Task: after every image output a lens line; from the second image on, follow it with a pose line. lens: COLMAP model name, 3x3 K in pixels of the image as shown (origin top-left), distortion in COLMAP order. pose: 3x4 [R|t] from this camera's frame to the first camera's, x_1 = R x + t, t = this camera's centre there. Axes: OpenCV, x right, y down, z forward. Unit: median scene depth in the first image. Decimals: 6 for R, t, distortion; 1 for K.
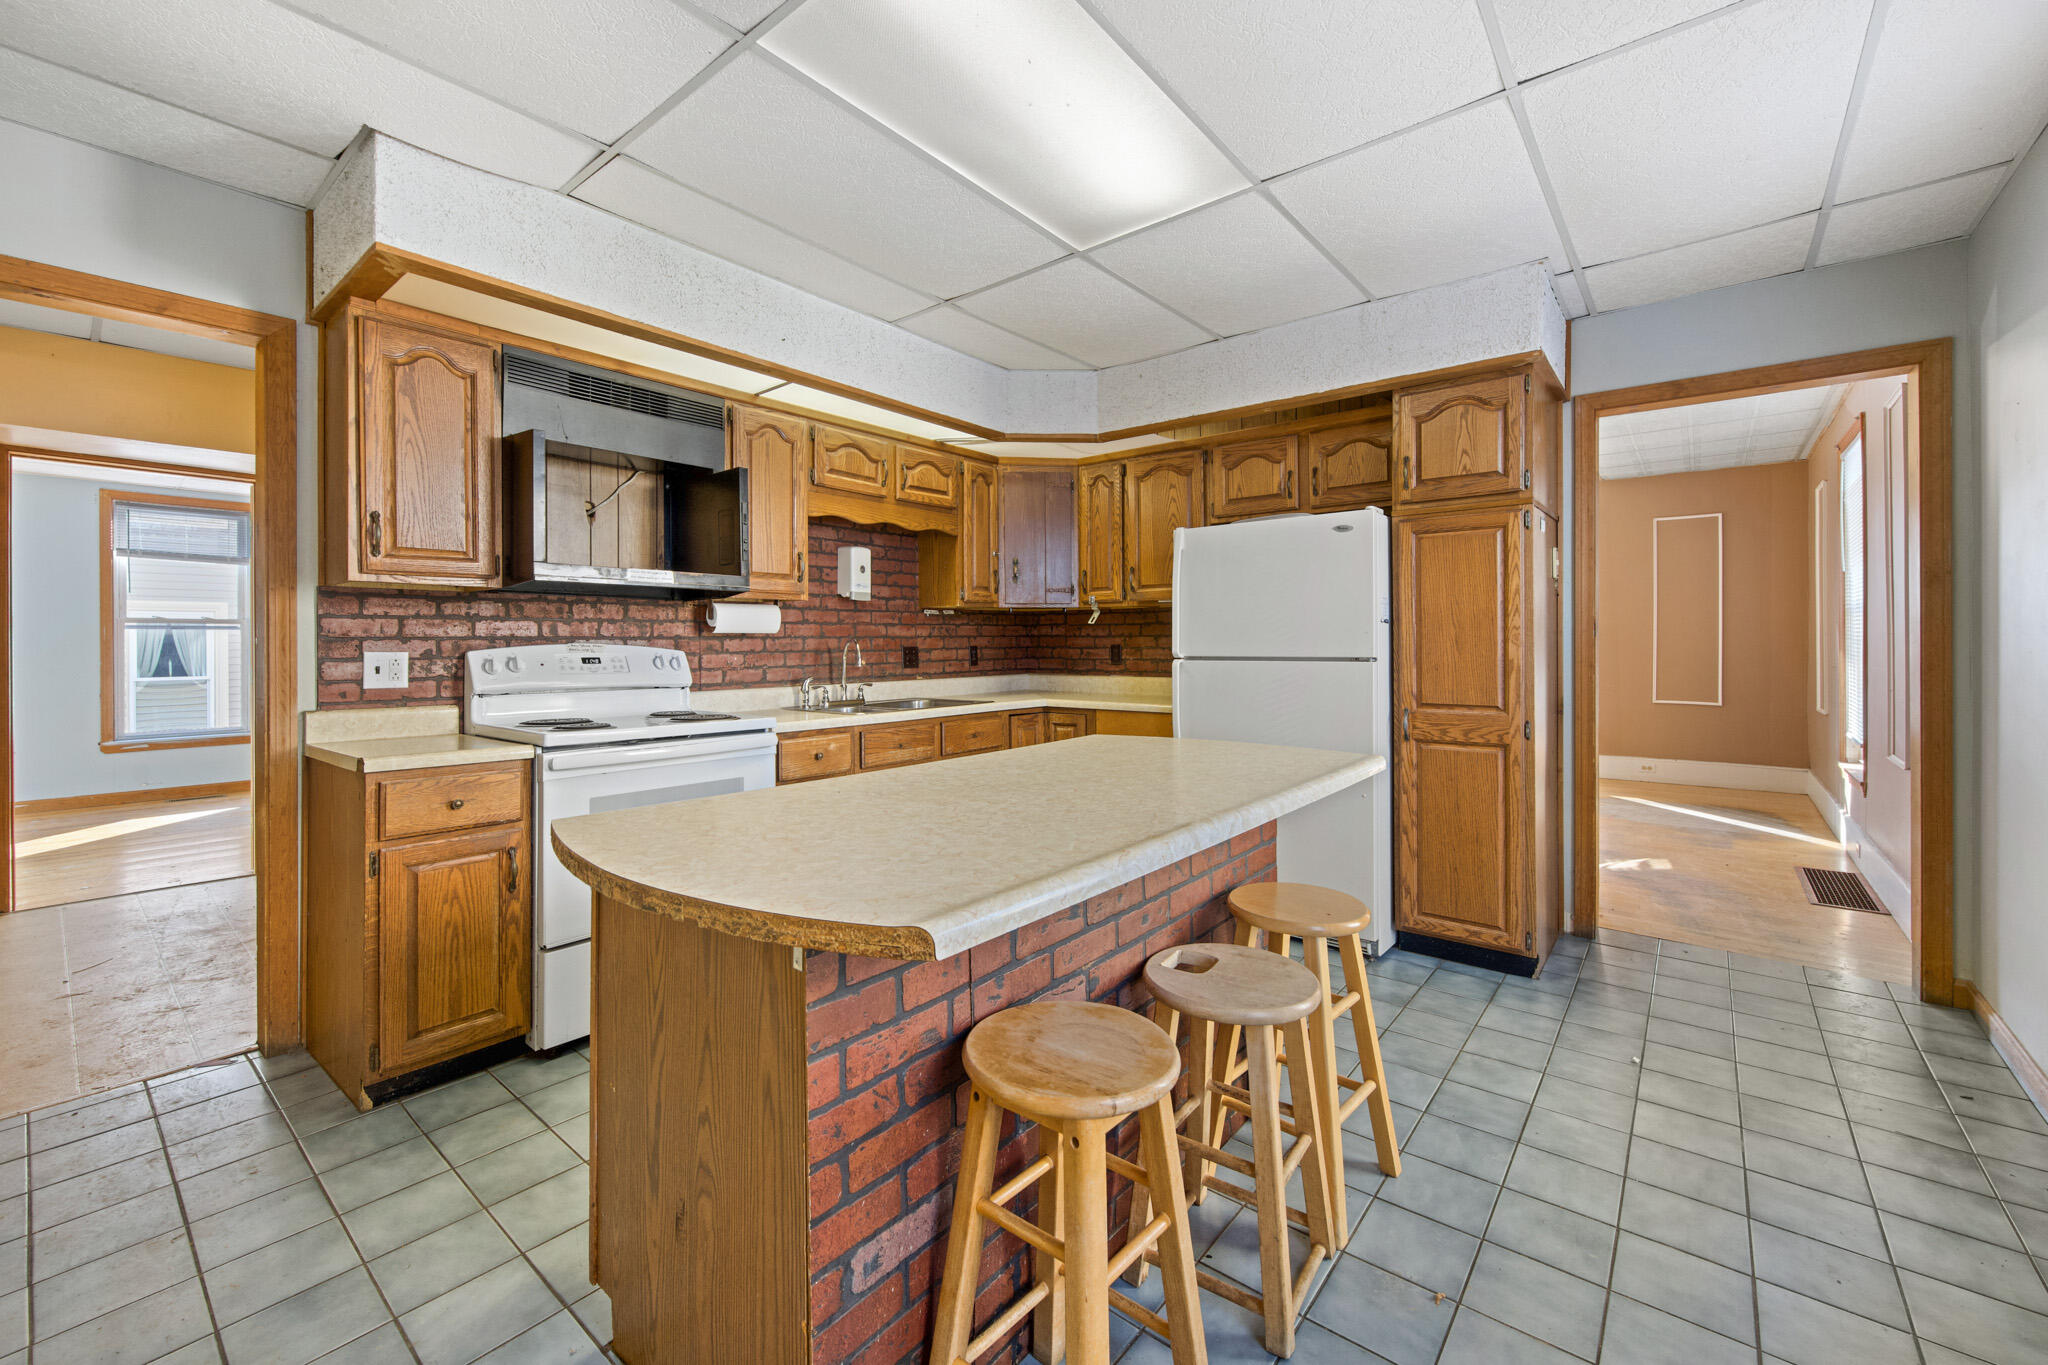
lens RADIAL K [[828.1, 0, 1017.3], [0, 828.1, 644.2], [0, 0, 1]] dist [-0.000897, -0.000045]
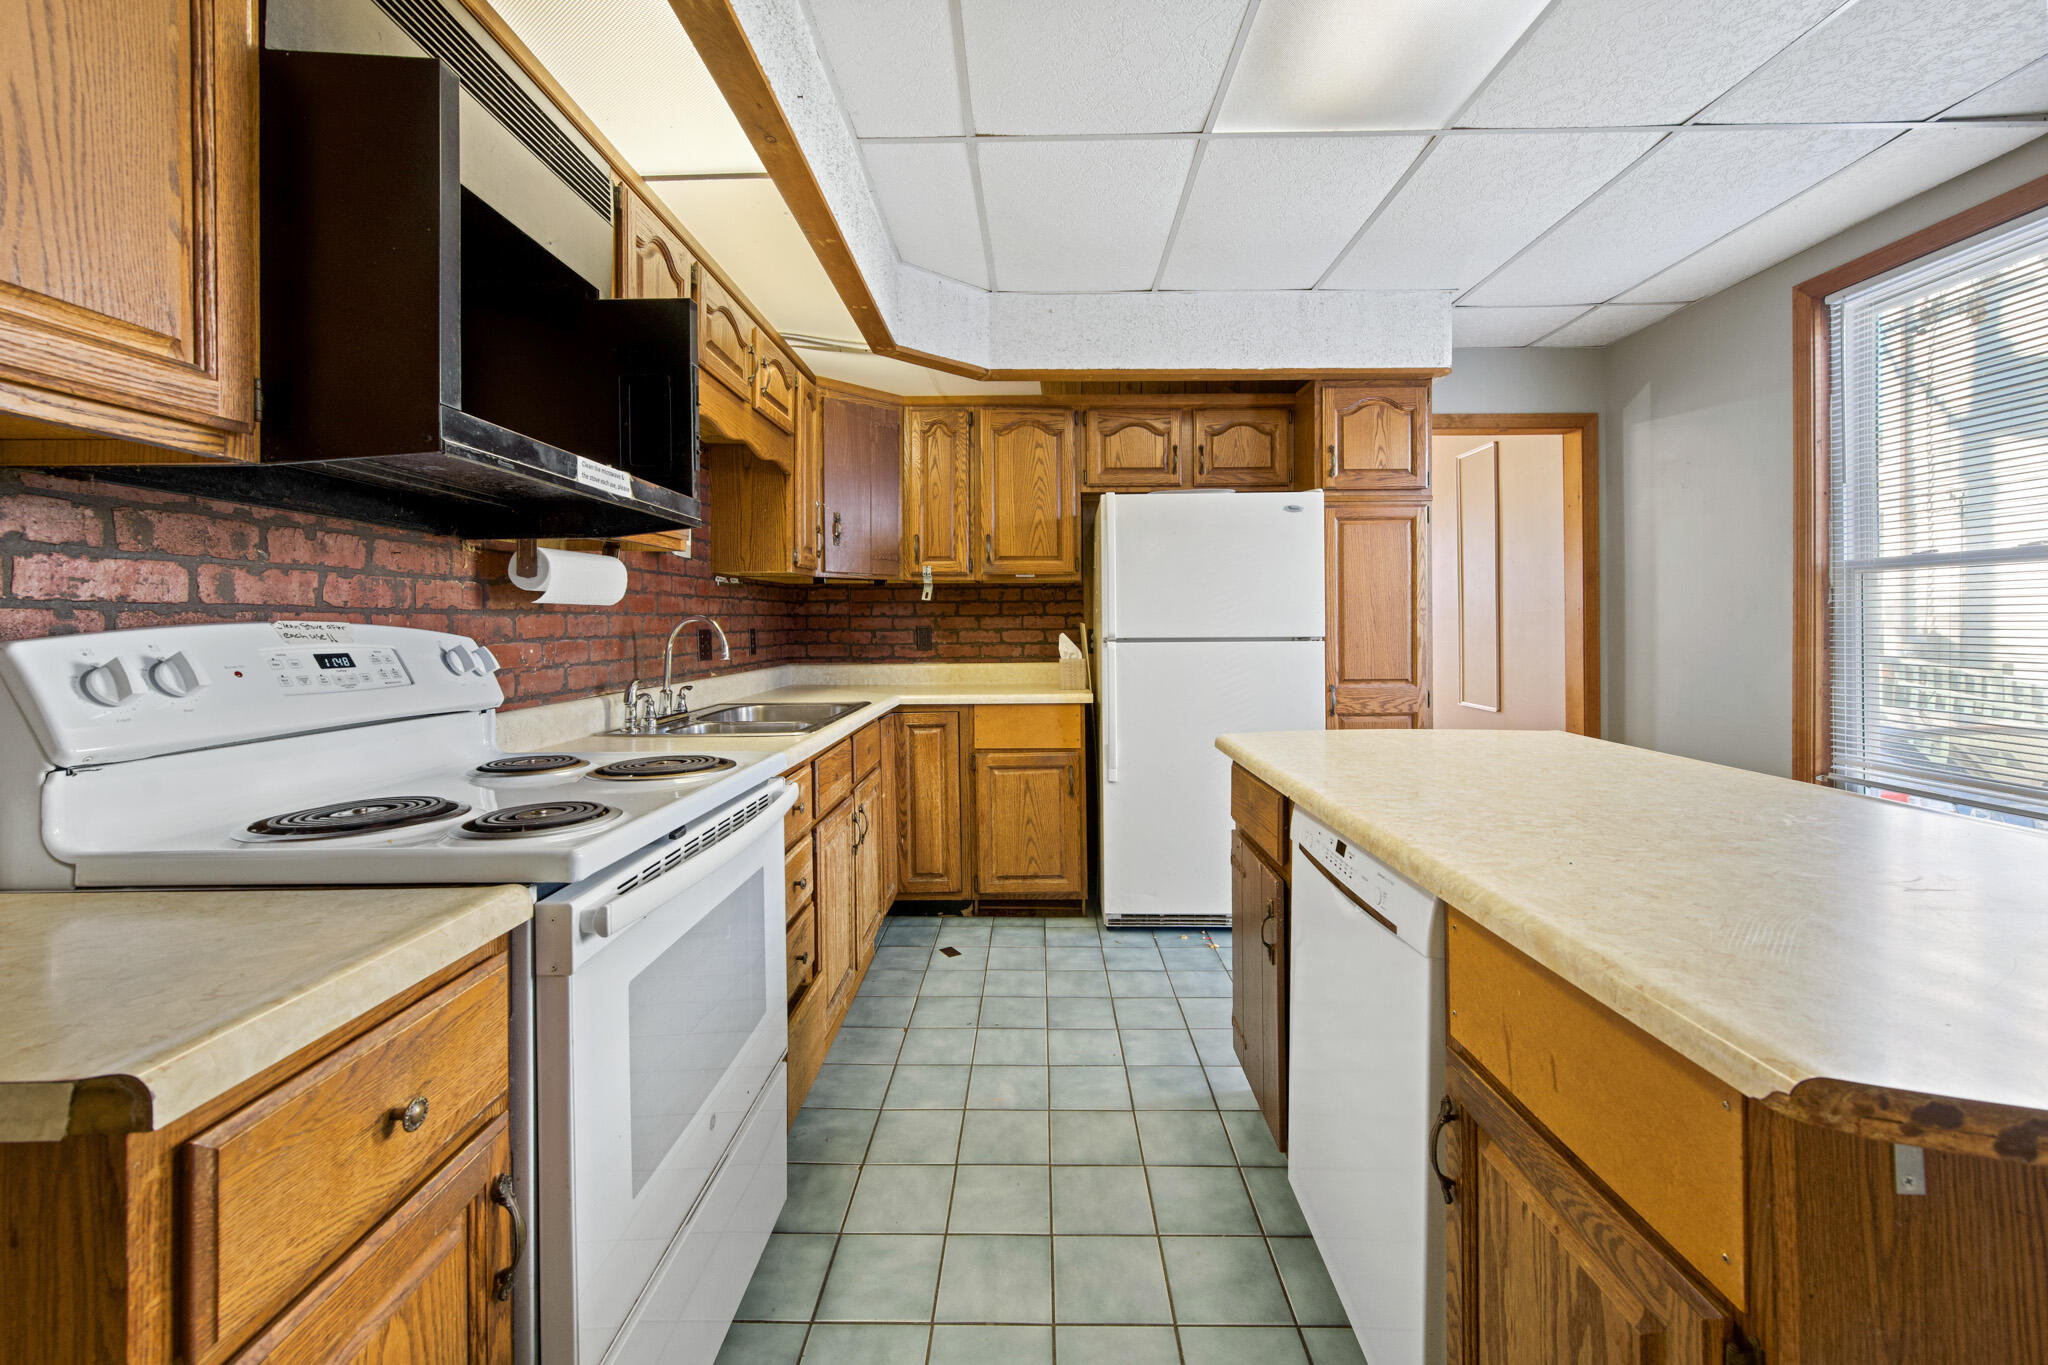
lens RADIAL K [[828.3, 0, 1027.5], [0, 828.3, 622.4], [0, 0, 1]] dist [-0.001619, -0.000124]
pose [[0.777293, 0.001446, 0.629137, -0.457279], [0.003117, 0.999976, -0.006150, 0.003220], [-0.629131, 0.006741, 0.777270, 0.395936]]
